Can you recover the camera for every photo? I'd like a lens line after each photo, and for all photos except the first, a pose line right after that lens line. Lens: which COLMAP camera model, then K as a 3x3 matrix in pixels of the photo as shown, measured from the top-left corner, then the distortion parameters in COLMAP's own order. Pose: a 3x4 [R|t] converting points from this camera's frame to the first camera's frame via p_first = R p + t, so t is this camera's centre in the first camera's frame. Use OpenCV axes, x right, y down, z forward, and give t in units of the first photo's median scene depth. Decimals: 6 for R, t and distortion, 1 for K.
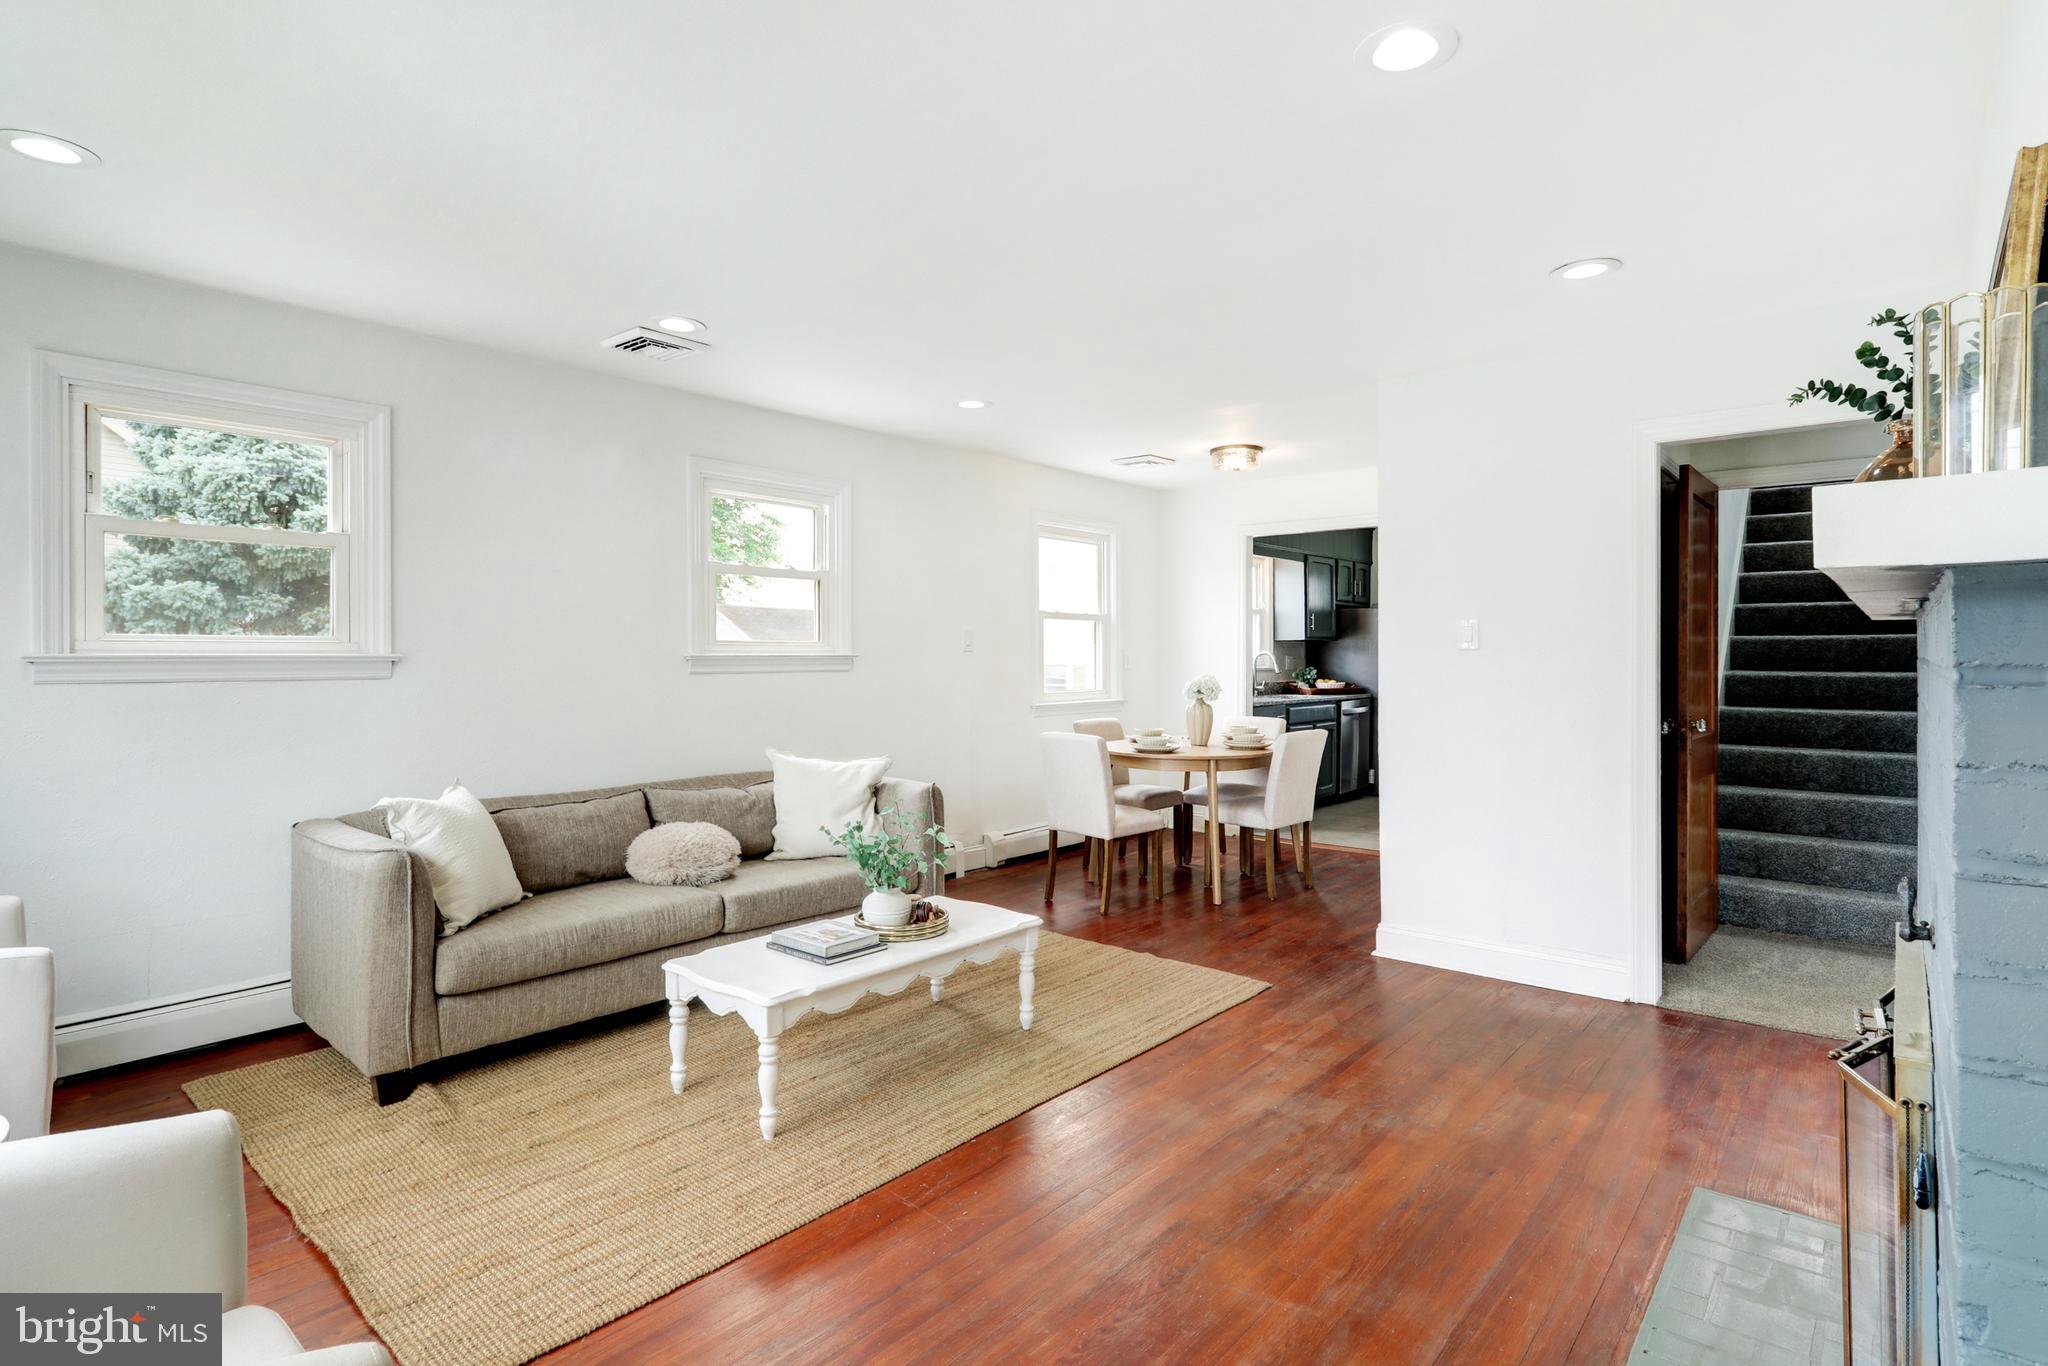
lens RADIAL K [[1034.5, 0, 1041.6], [0, 1034.5, 647.6], [0, 0, 1]] dist [-0.002497, -0.000001]
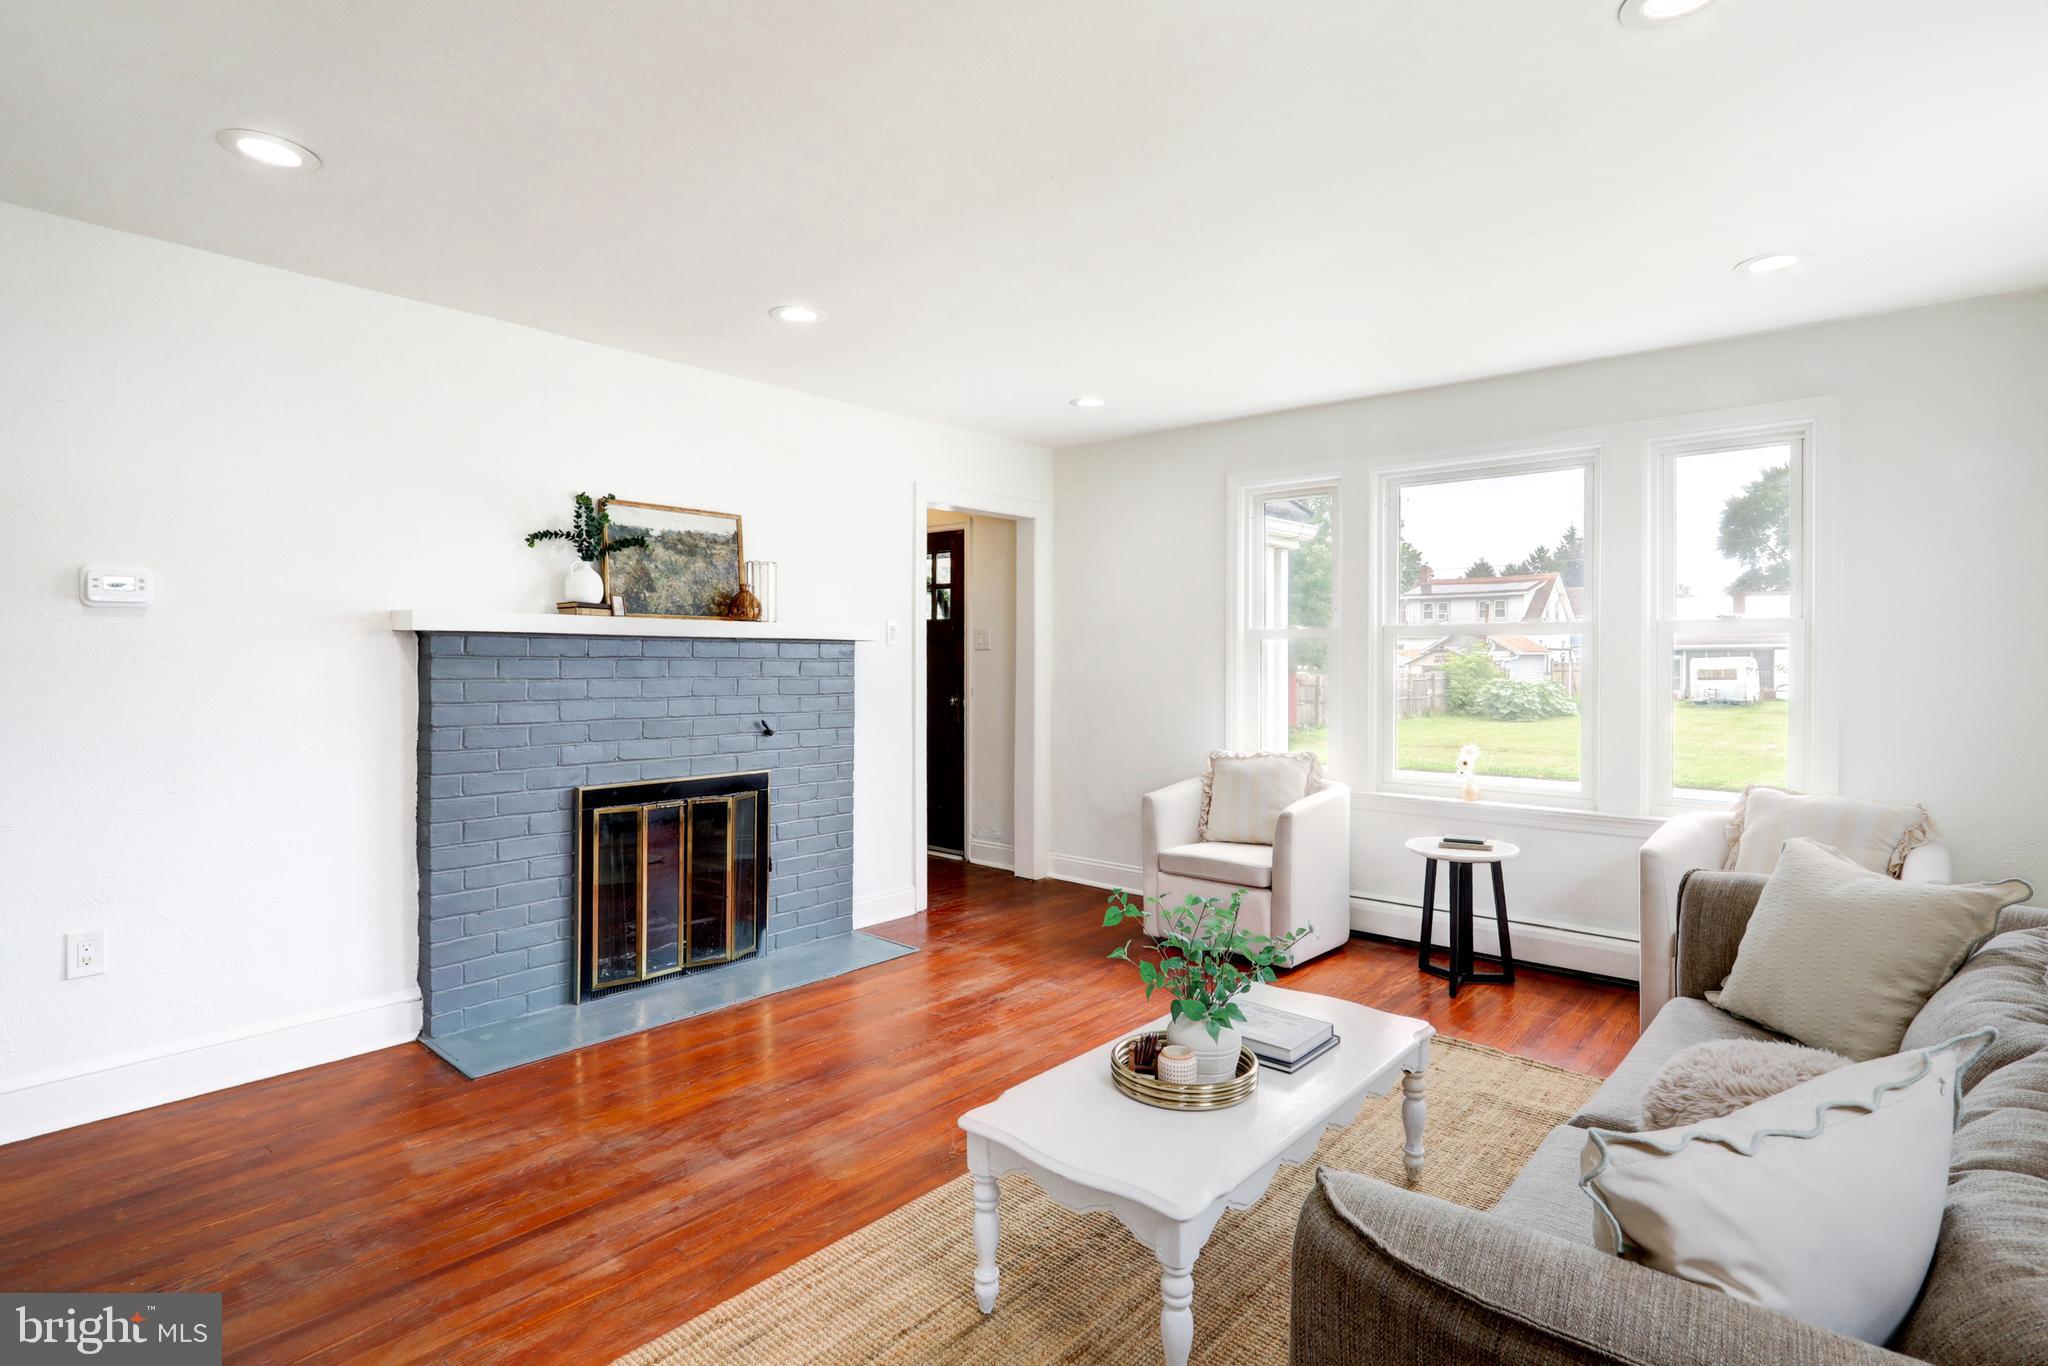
lens RADIAL K [[1034.5, 0, 1041.6], [0, 1034.5, 647.6], [0, 0, 1]] dist [-0.002497, -0.000001]
pose [[-0.999790, -0.008711, 0.018551, -0.031989], [-0.008913, 0.999901, -0.010842, 0.002513], [-0.018455, -0.011005, -0.999769, 0.920397]]
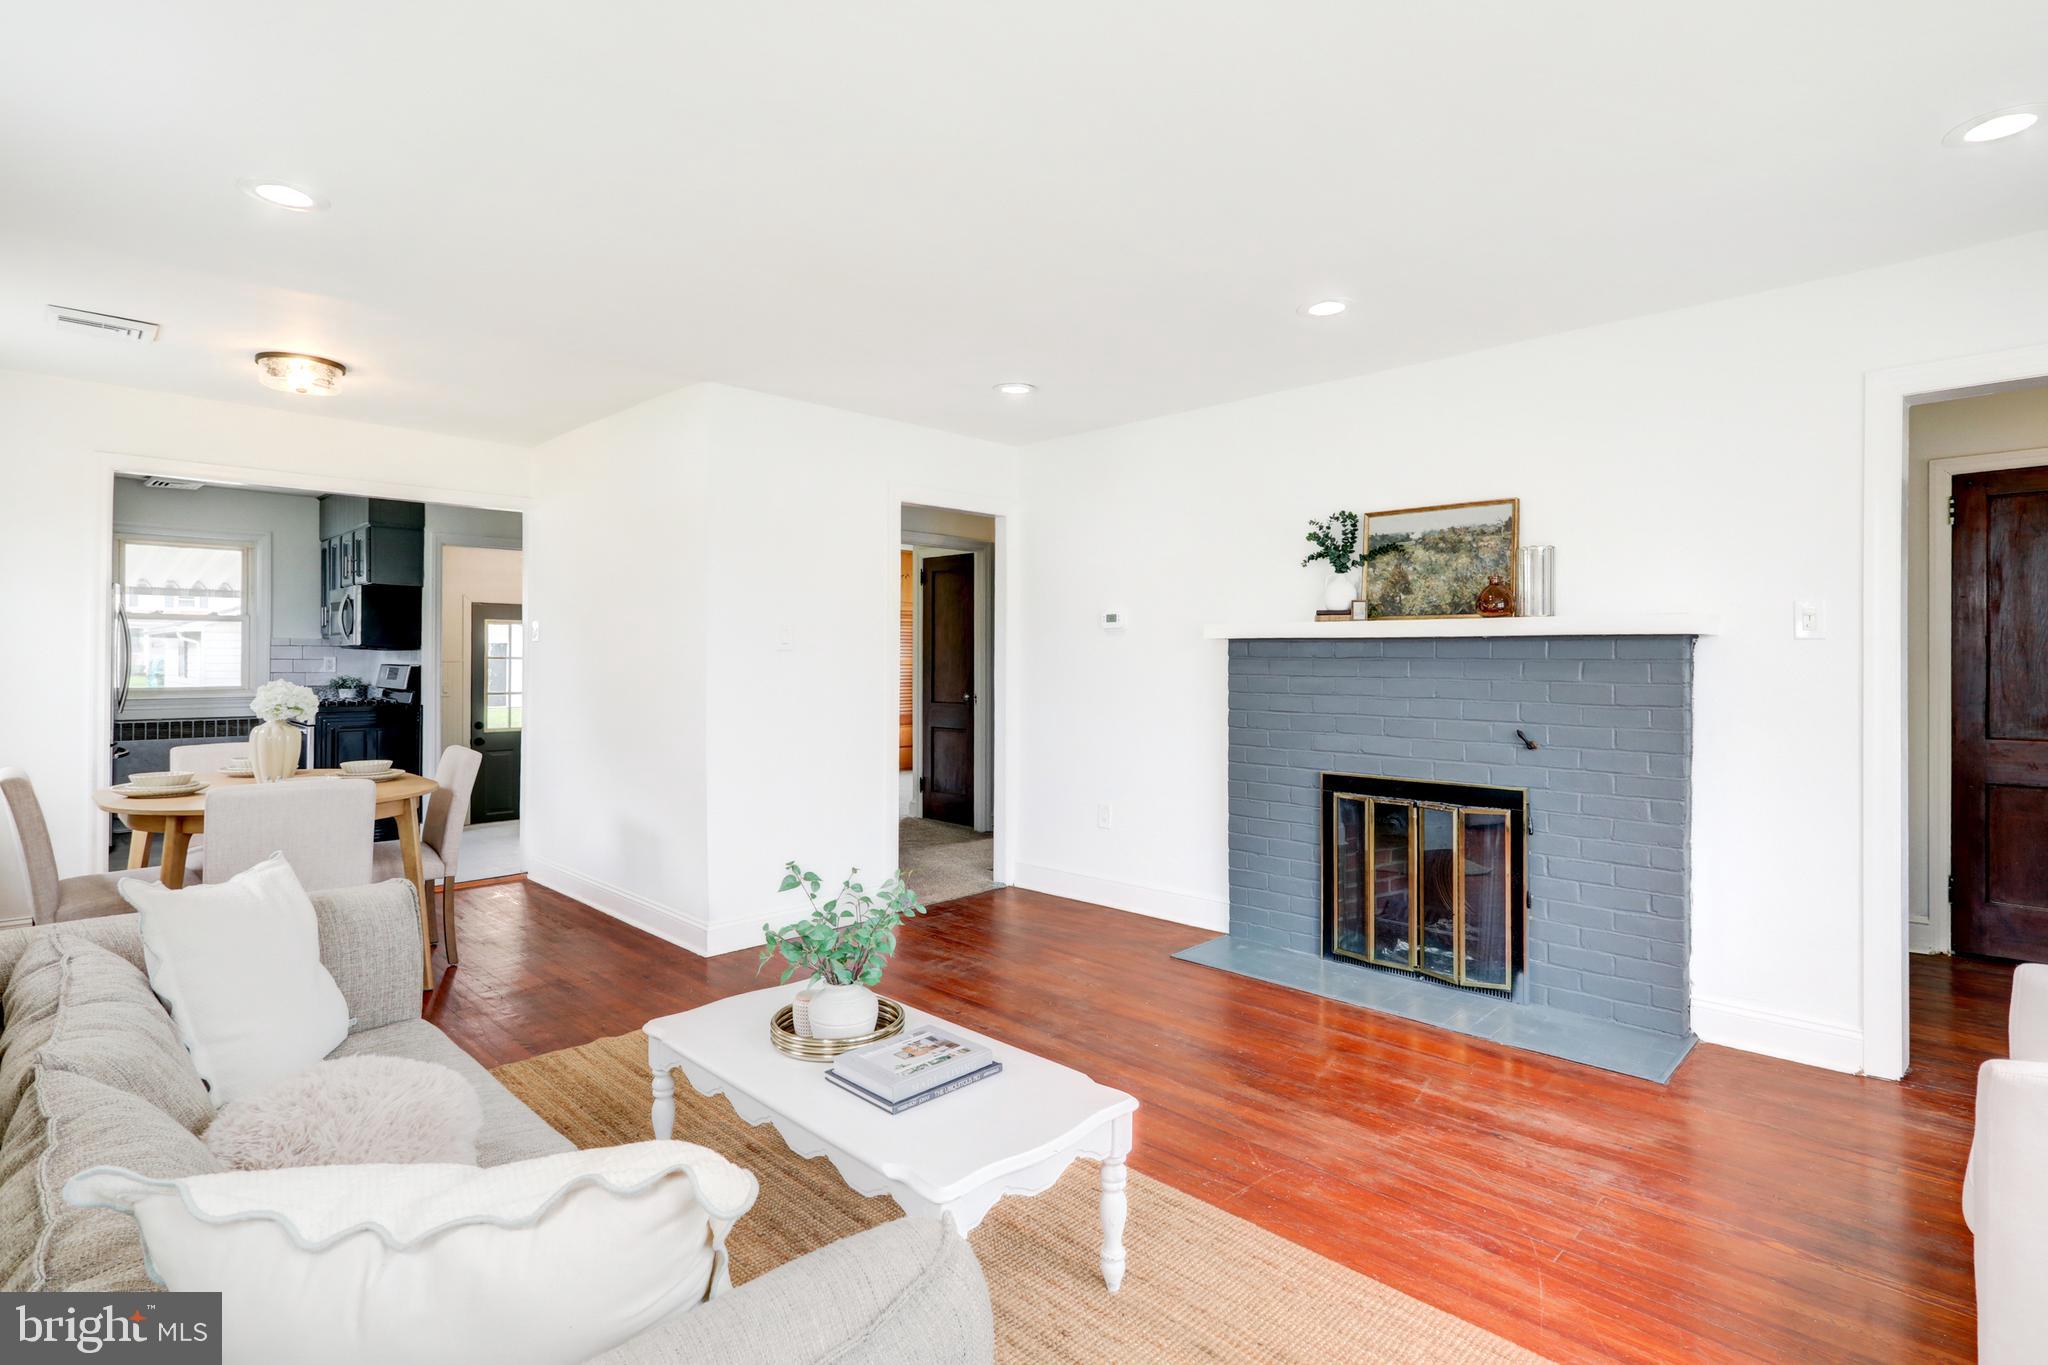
lens RADIAL K [[1001.4, 0, 1033.2], [0, 1001.4, 656.3], [0, 0, 1]] dist [-0.002191, 0.000712]
pose [[0.083408, 0.001386, 0.996515, -0.448830], [-0.008670, 0.999962, -0.000665, 0.005145], [-0.996478, -0.008584, 0.083417, 0.448413]]
